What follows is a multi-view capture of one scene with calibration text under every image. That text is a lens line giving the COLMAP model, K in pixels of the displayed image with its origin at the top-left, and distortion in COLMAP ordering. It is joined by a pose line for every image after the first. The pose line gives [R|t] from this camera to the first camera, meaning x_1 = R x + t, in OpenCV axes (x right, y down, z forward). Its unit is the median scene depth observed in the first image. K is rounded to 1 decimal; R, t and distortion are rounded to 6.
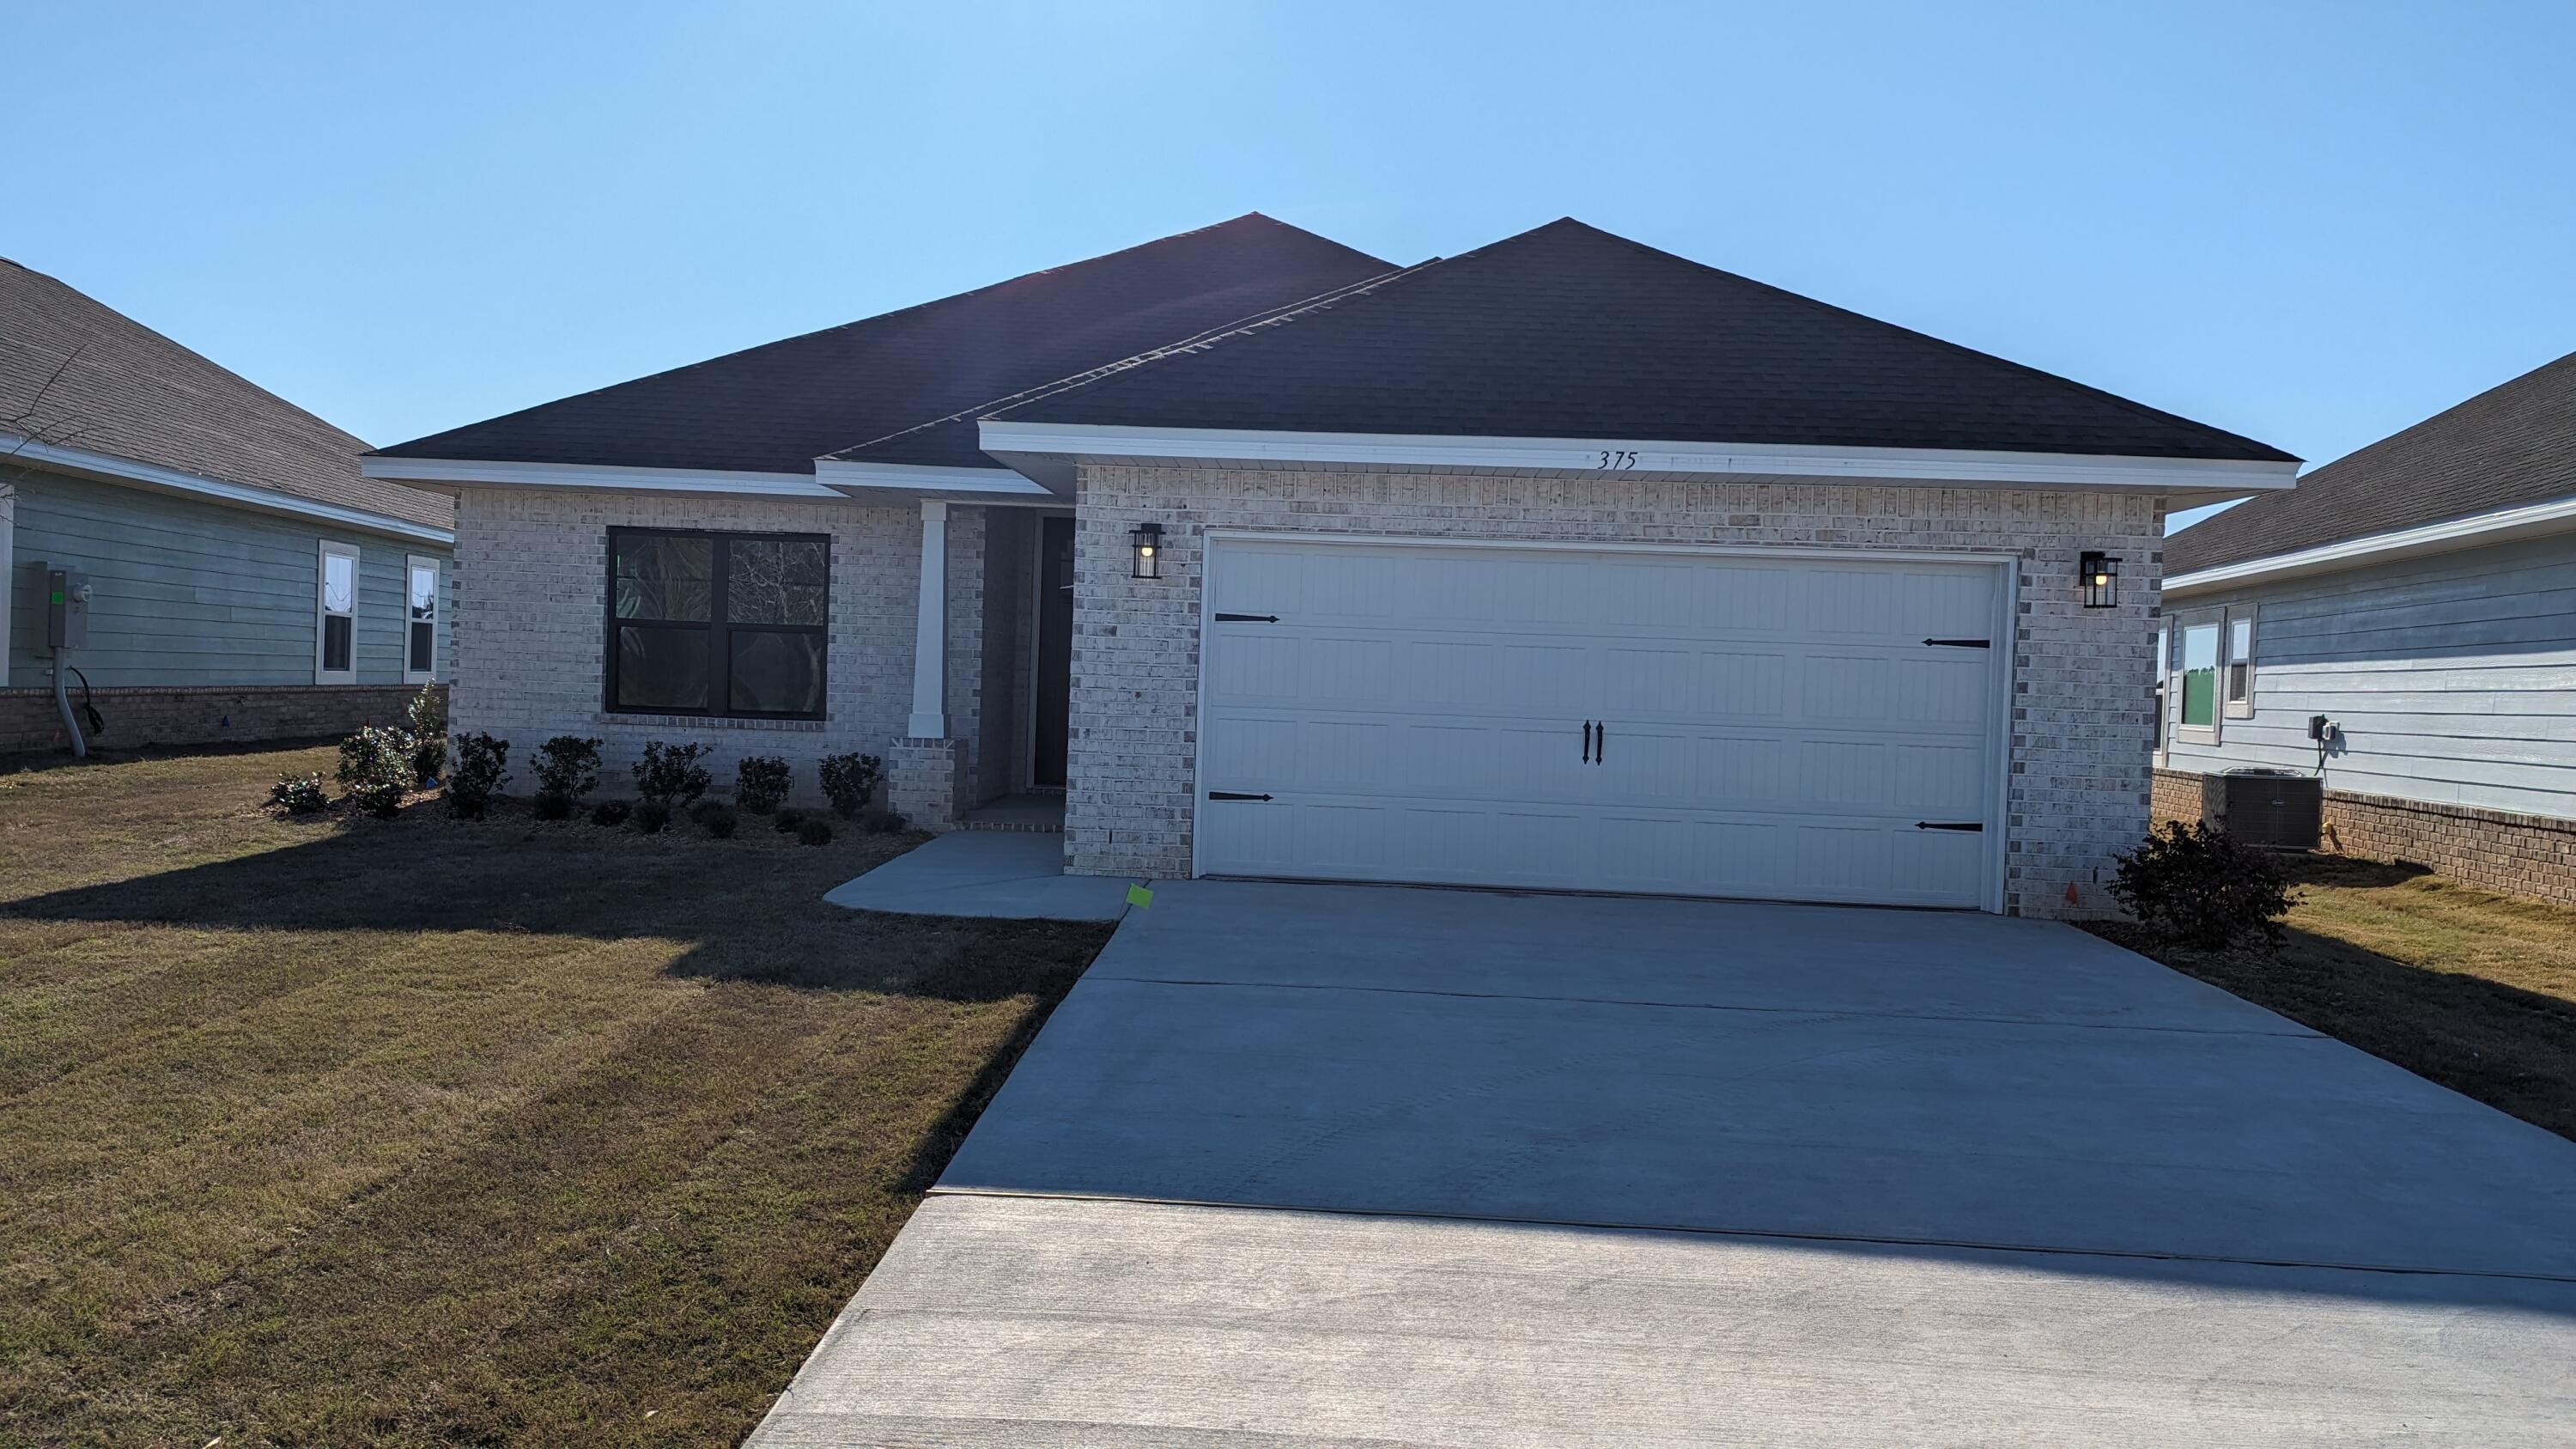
lens RADIAL K [[1801.2, 0, 1291.3], [0, 1801.2, 711.3], [0, 0, 1]] dist [0.070377, -0.066632]
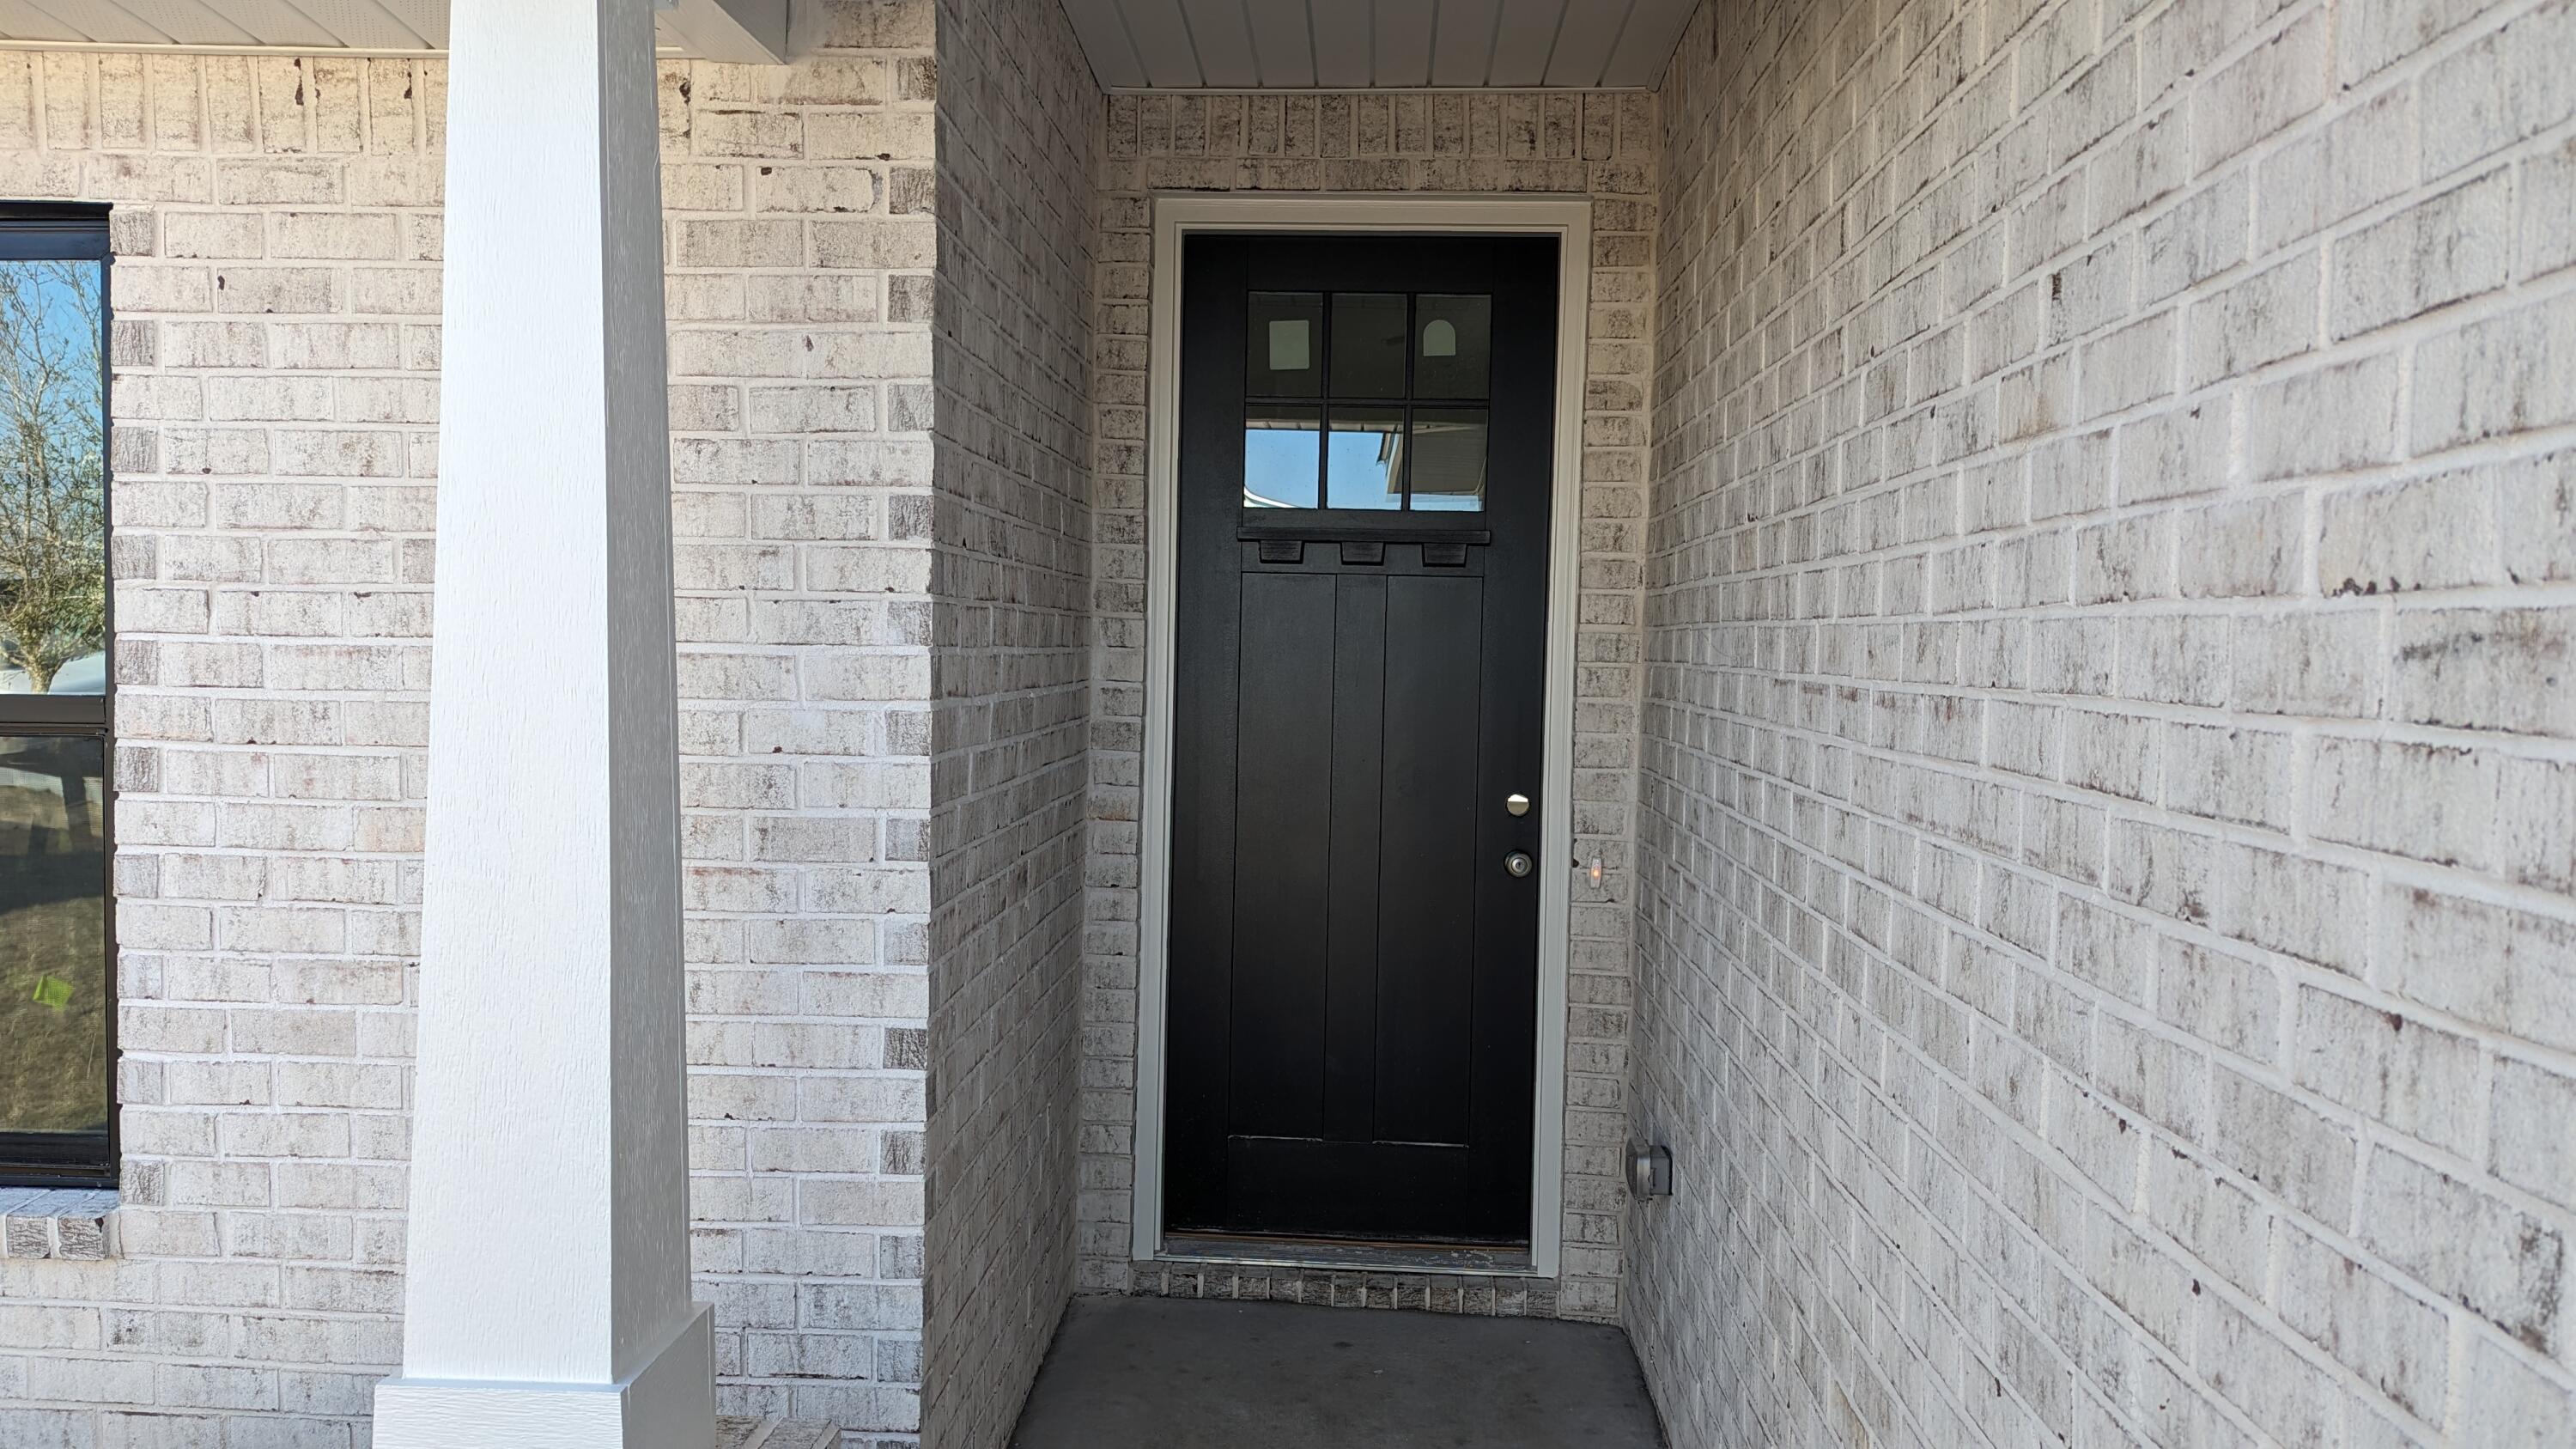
lens RADIAL K [[1801.2, 0, 1291.3], [0, 1801.2, 711.3], [0, 0, 1]] dist [0.070377, -0.066632]
pose [[0.999283, -0.014163, -0.035119, -0.127195], [0.015125, 0.999514, 0.027261, -0.049264], [0.034715, -0.027773, 0.999011, 0.812526]]
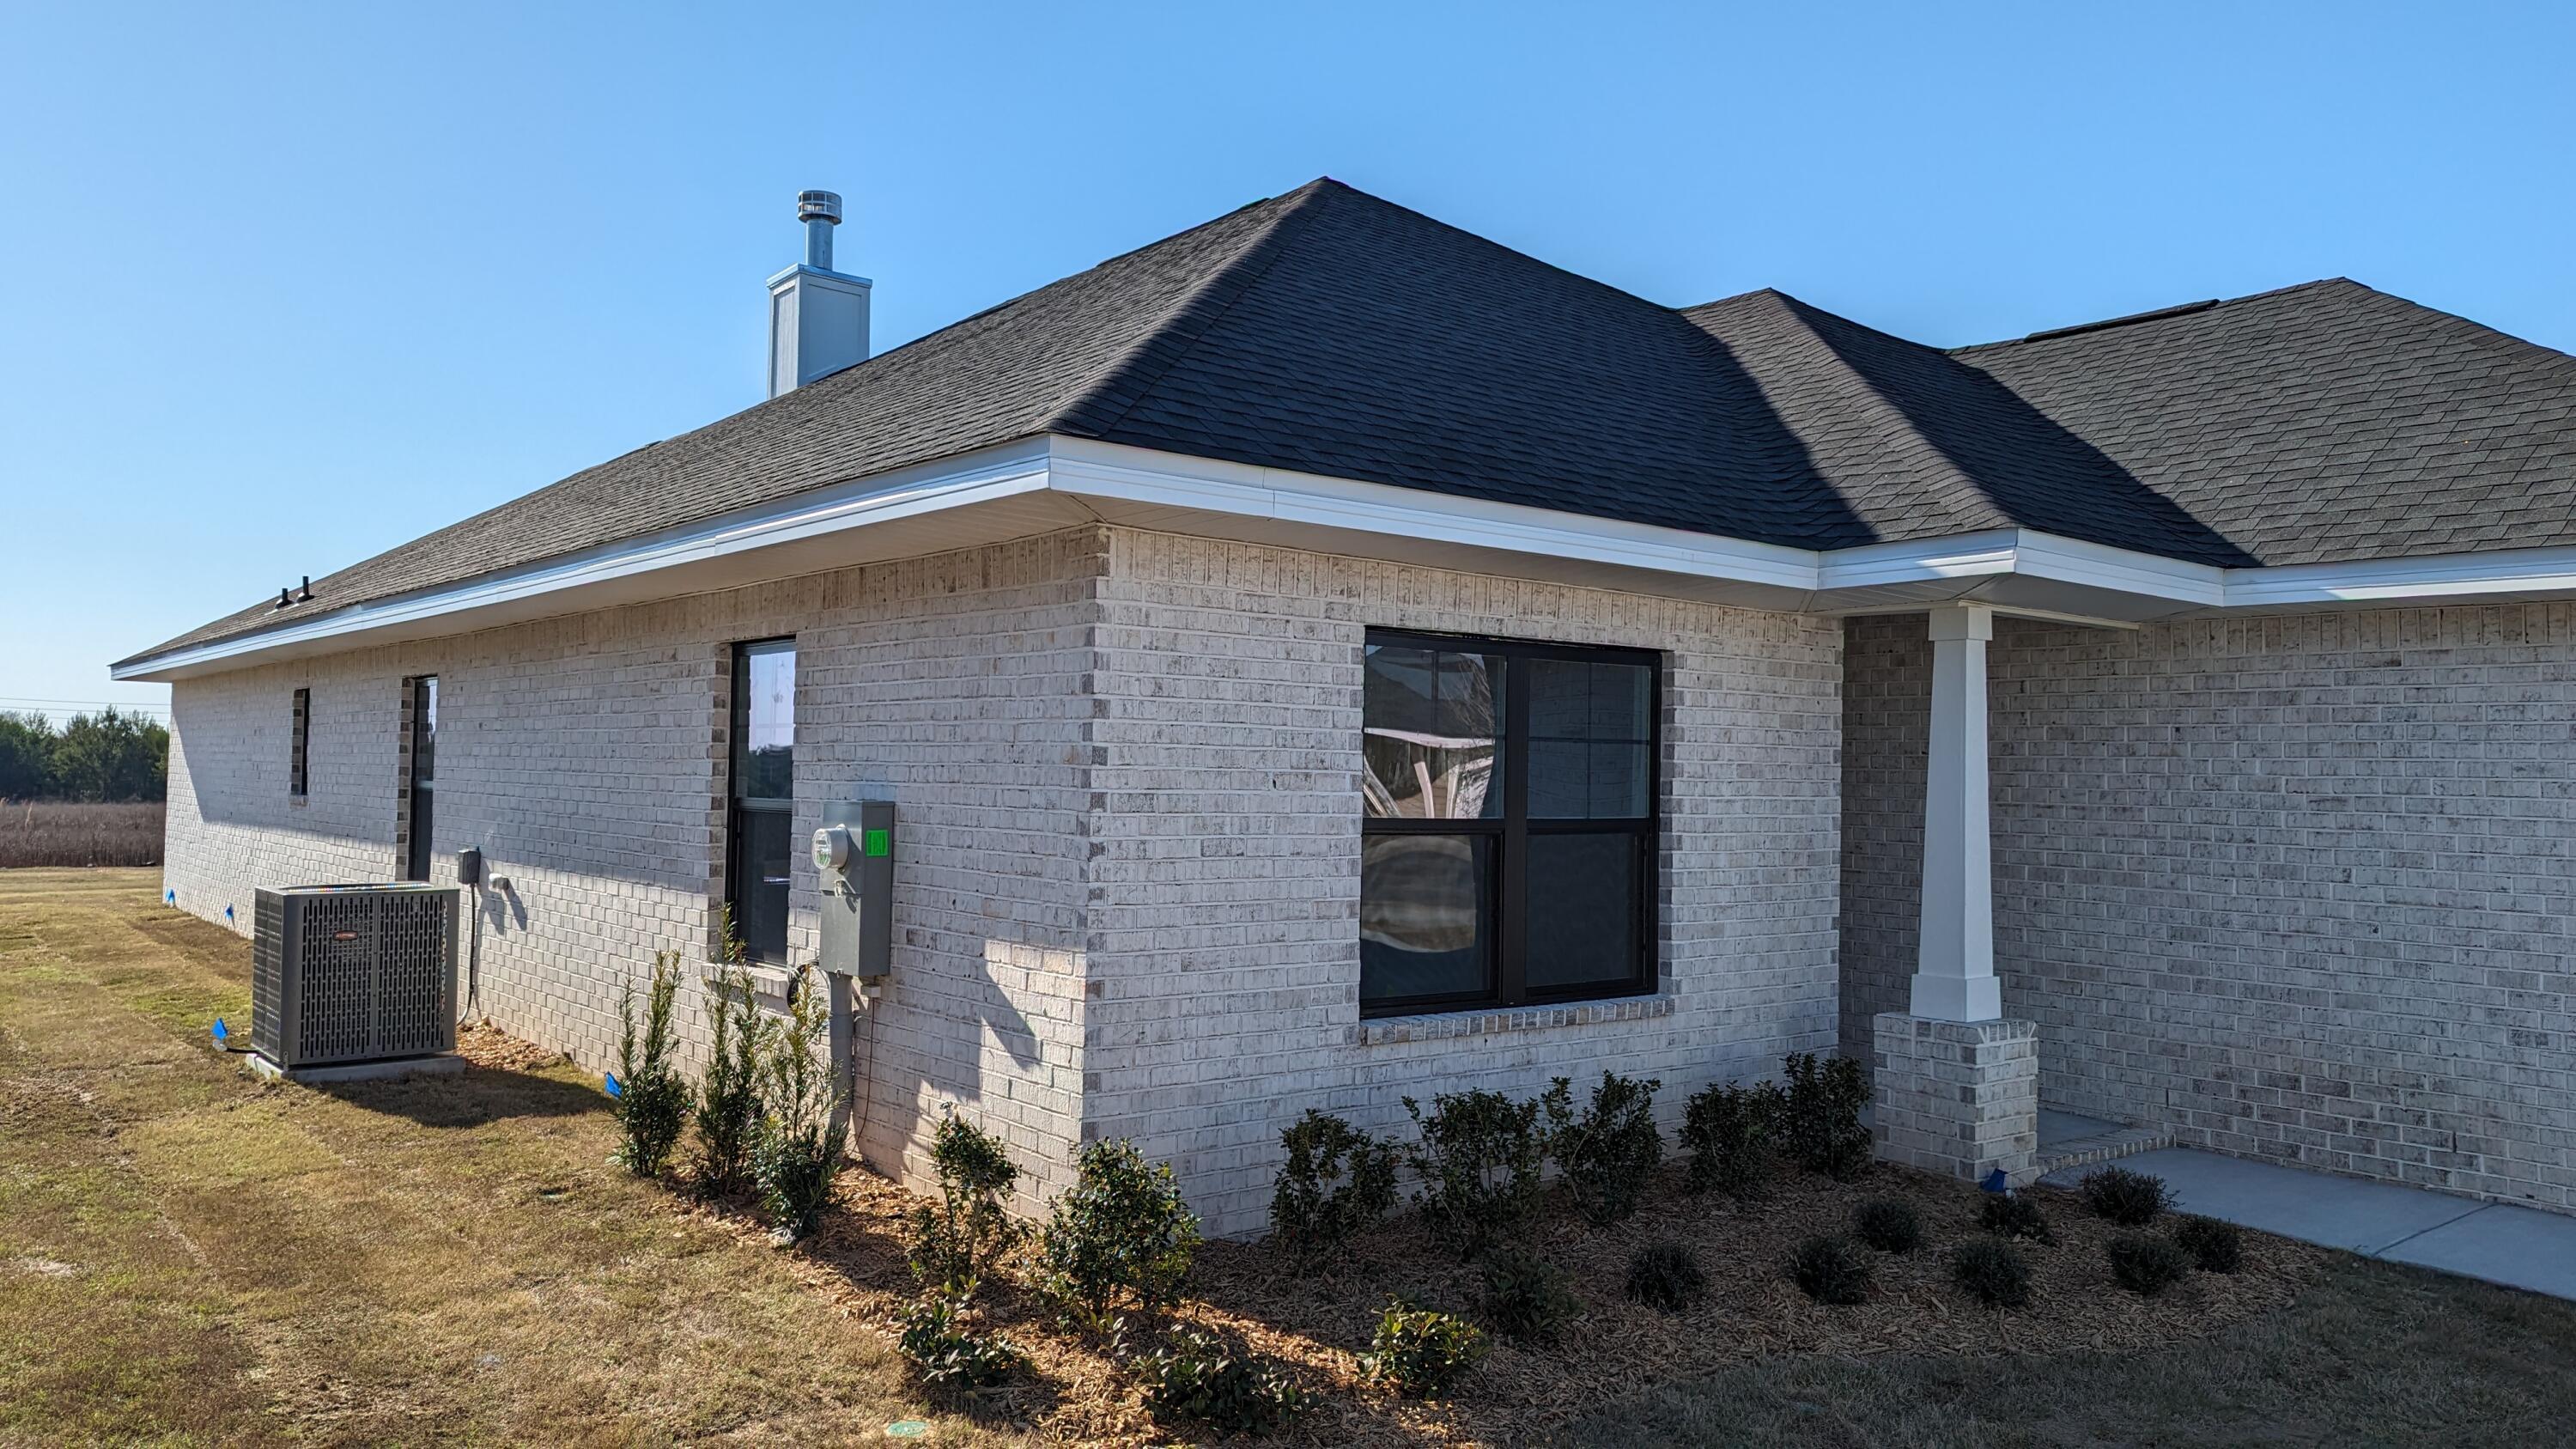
lens RADIAL K [[1801.2, 0, 1291.3], [0, 1801.2, 711.3], [0, 0, 1]] dist [0.070377, -0.066632]
pose [[0.768284, -0.000230, 0.640109, -0.691663], [0.016970, 0.999656, -0.020008, -0.070566], [-0.639884, 0.026235, 0.768024, 0.652744]]
